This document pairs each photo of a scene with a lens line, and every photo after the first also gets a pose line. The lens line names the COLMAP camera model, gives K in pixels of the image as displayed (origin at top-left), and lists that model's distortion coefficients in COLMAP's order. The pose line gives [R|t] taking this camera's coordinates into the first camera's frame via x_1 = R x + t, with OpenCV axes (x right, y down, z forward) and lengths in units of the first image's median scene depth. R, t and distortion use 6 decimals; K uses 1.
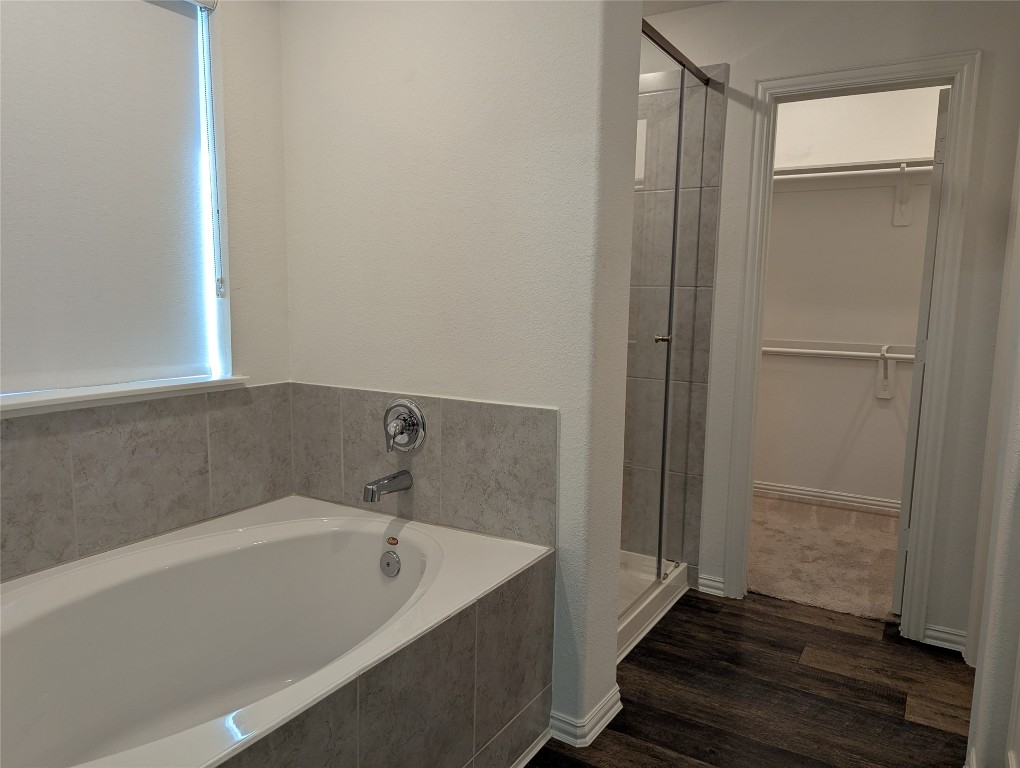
lens RADIAL K [[716.1, 0, 515.5], [0, 716.1, 387.8], [0, 0, 1]] dist [0.036163, -0.034988]
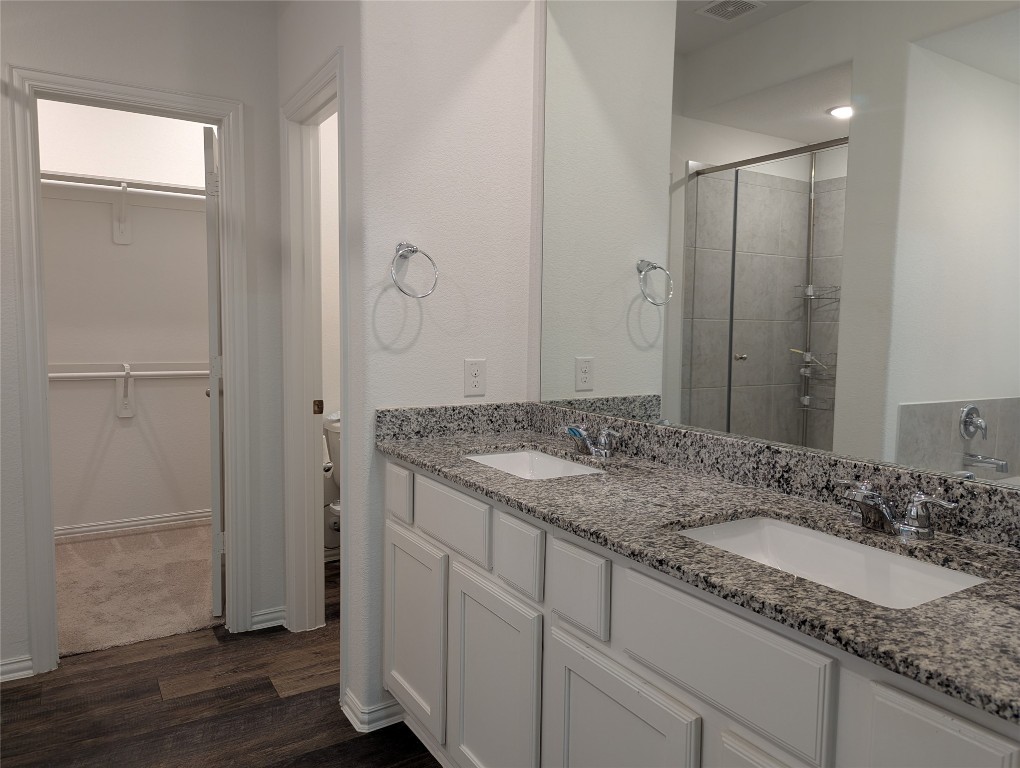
lens RADIAL K [[716.1, 0, 516.1], [0, 716.1, 381.9], [0, 0, 1]] dist [0.036163, -0.034988]
pose [[0.462219, -0.083808, 0.882797, -0.174369], [0.110585, 0.993200, 0.036388, -0.016244], [-0.879844, 0.080805, 0.468344, 0.098642]]
